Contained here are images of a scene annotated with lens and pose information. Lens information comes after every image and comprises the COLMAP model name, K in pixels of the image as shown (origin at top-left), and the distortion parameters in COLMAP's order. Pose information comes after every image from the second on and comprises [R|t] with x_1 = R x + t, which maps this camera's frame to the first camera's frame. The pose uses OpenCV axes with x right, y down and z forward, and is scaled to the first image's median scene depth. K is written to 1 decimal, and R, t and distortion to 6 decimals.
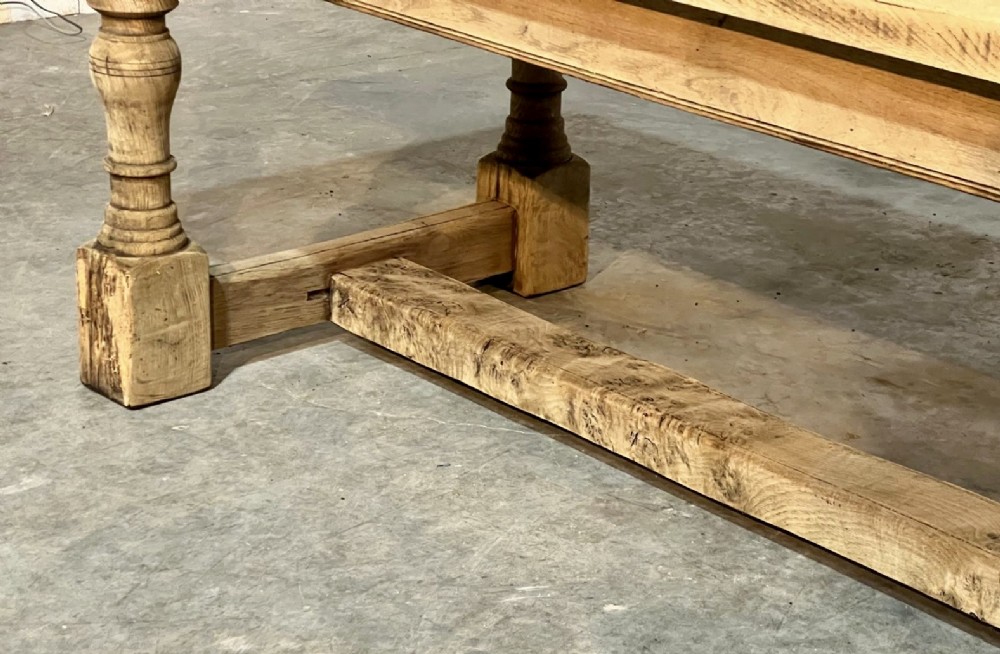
lens RADIAL K [[2243.9, 0, 500.5], [0, 2243.9, 353.0], [0, 0, 1]] dist [-0.111844, 4.967659]
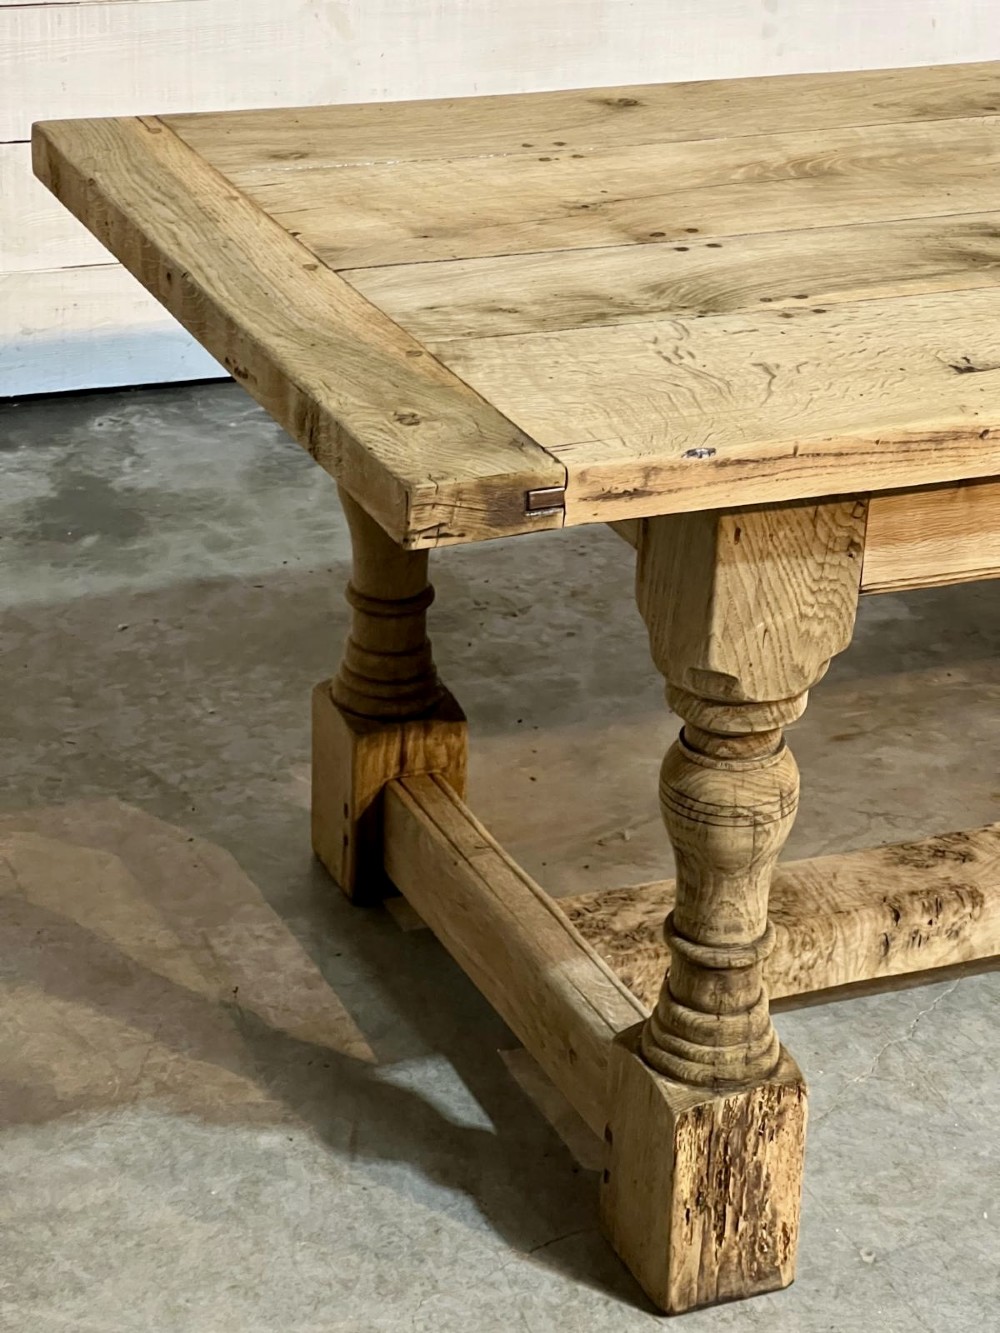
lens RADIAL K [[2989.3, 0, 501.6], [0, 2989.3, 627.4], [0, 0, 1]] dist [-0.026648, 3.226230]
pose [[0.320137, -0.410376, 0.853876, -0.838745], [0.317253, 0.895709, 0.311536, -0.430226], [-0.892672, 0.171160, 0.416943, 0.692953]]
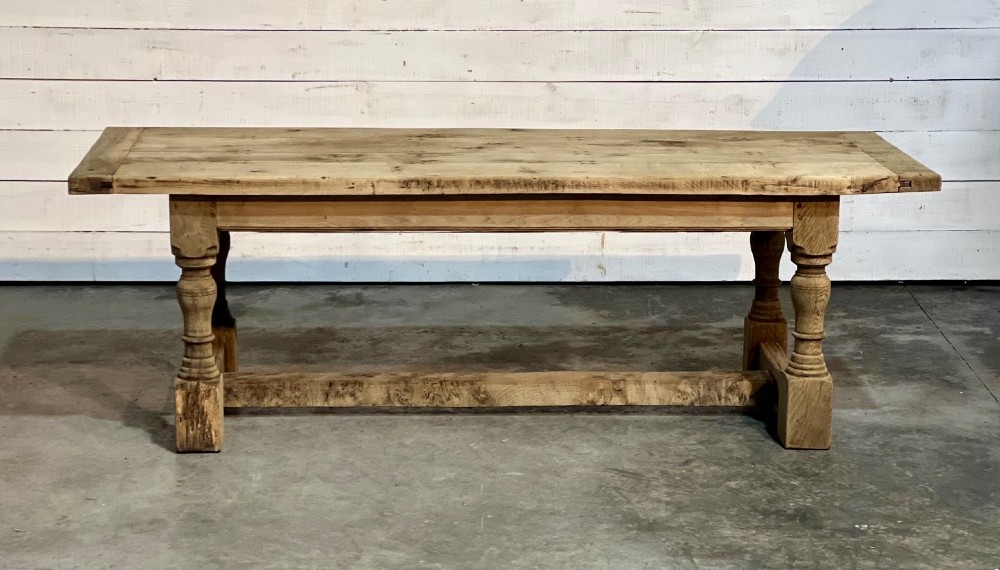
lens RADIAL K [[2429.7, 0, 500.0], [0, 2429.7, 285.0], [0, 0, 1]] dist [-0.130076, 7.548014]
pose [[0.631888, -0.188171, 0.751871, -1.684119], [0.294911, 0.955485, -0.008719, -0.027119], [-0.716760, 0.227244, 0.659253, -0.722632]]
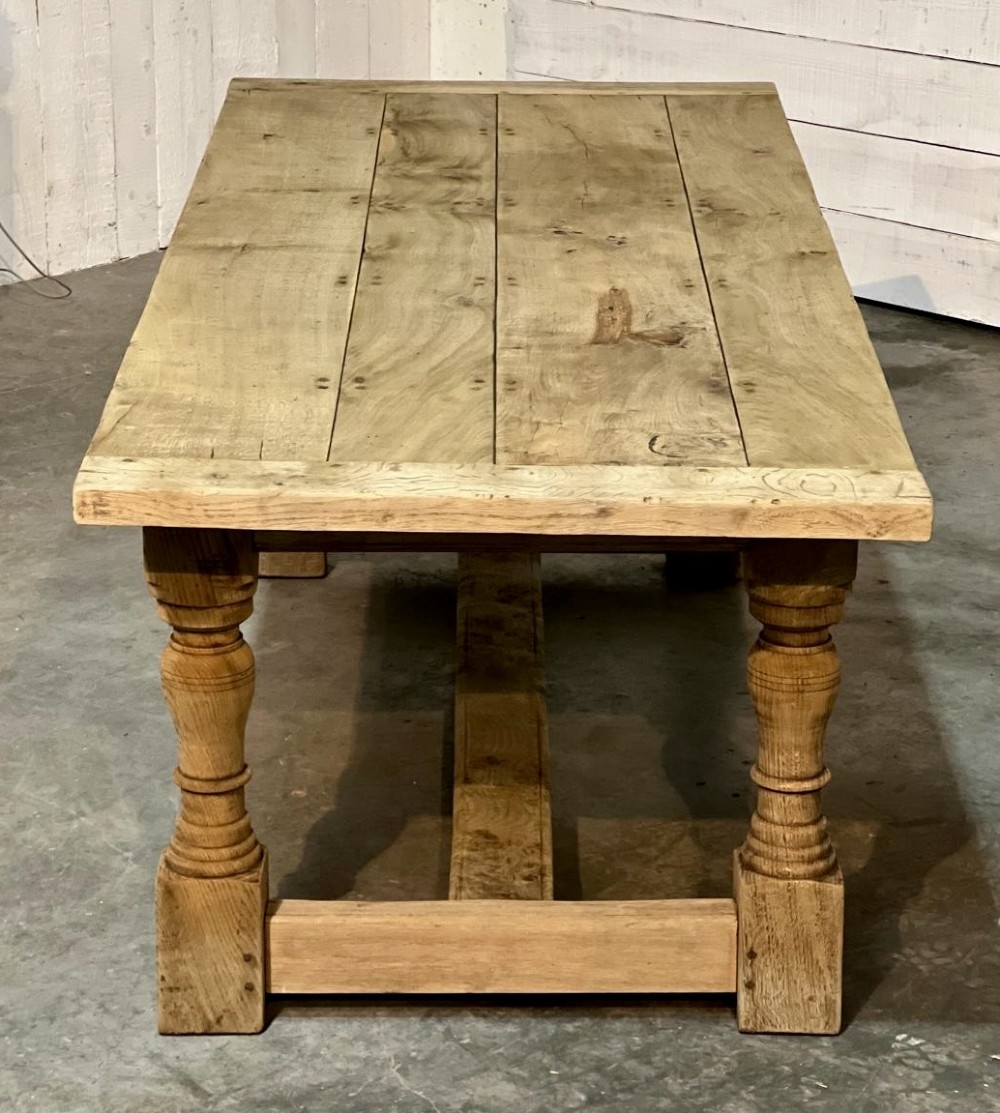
lens RADIAL K [[3448.6, 0, 500.0], [0, 3448.6, 556.5], [0, 0, 1]] dist [-0.949598, 32.667663]
pose [[0.745530, 0.185432, -0.640157, 1.197428], [-0.225196, 0.974110, 0.019903, -0.057996], [0.627274, 0.129323, 0.767987, -0.416704]]
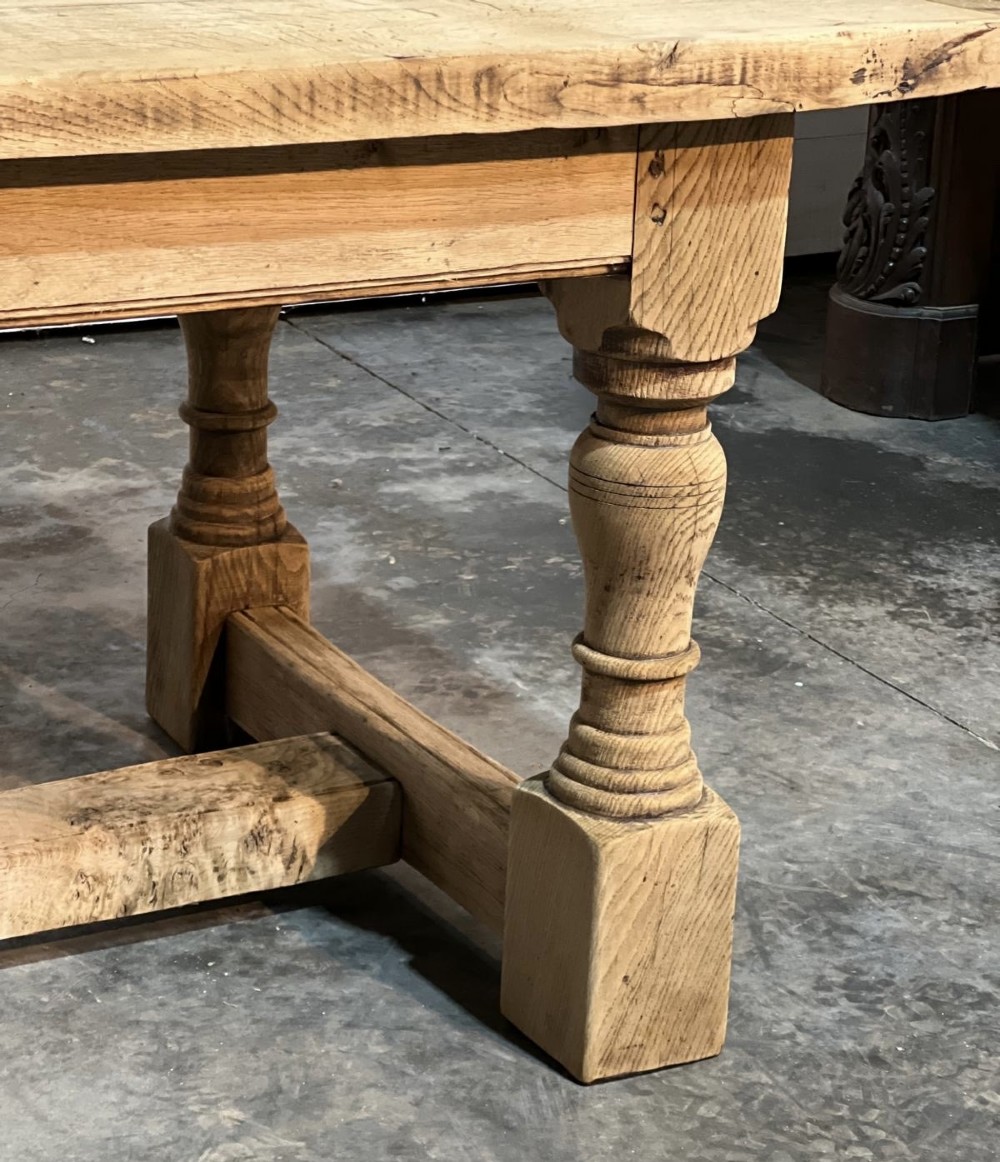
lens RADIAL K [[2957.8, 0, 500.5], [0, 2957.8, 631.0], [0, 0, 1]] dist [0.189126, 0.817033]
pose [[0.213184, -0.357933, 0.909086, -0.454764], [0.328677, 0.902517, 0.278271, -0.138989], [-0.920067, 0.239472, 0.310047, 0.398190]]
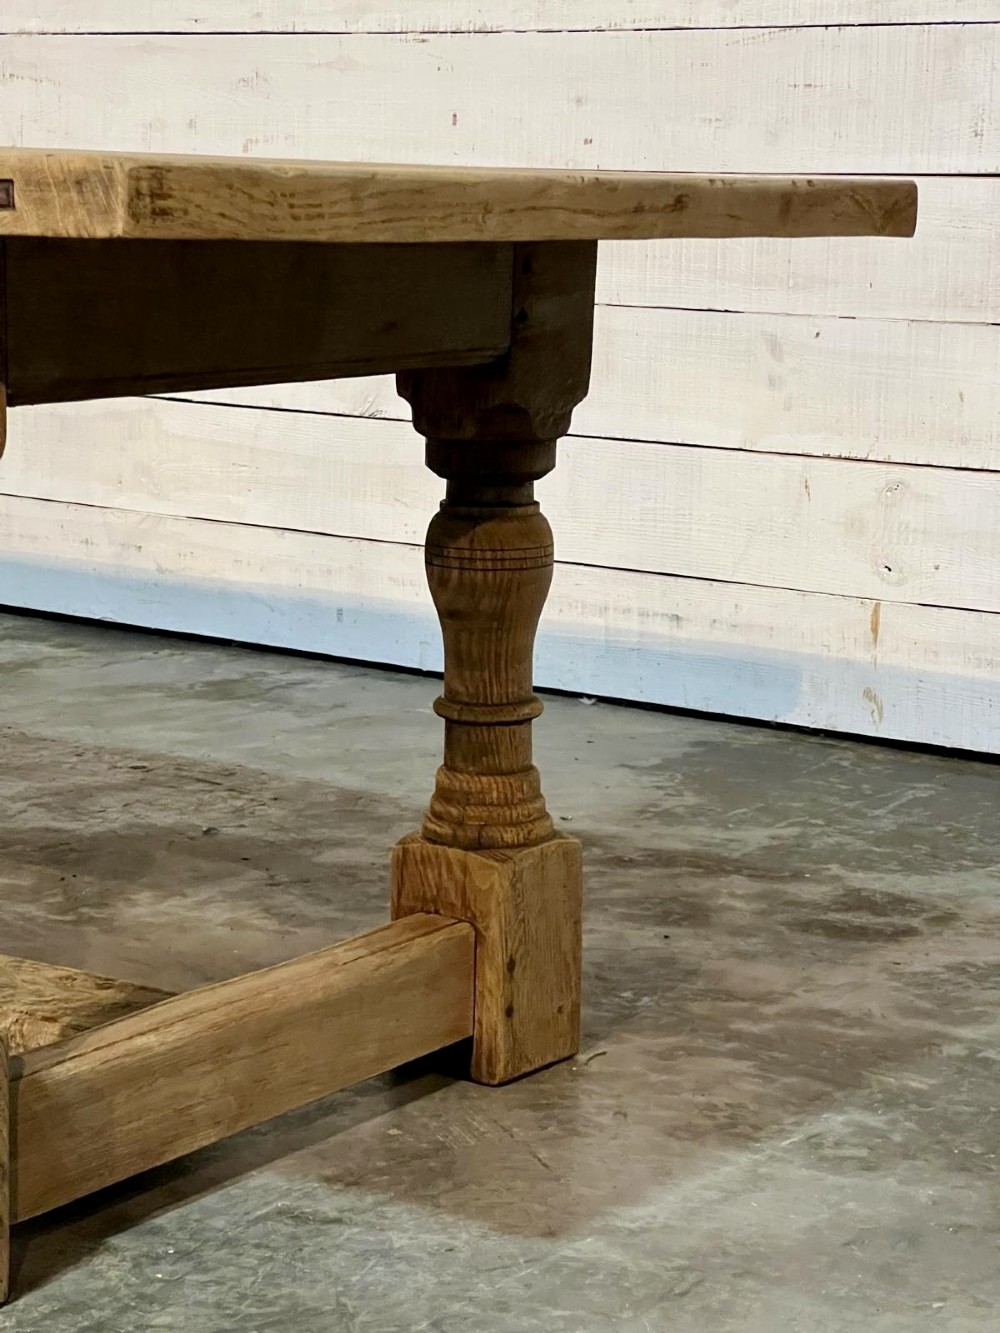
lens RADIAL K [[2958.6, 0, 533.4], [0, 2958.6, 664.4], [0, 0, 1]] dist [0.053024, 2.691270]
pose [[0.974566, -0.051711, 0.218053, 0.225829], [0.092323, 0.979251, -0.180399, 0.176242], [-0.204200, 0.195942, 0.959119, -0.087350]]
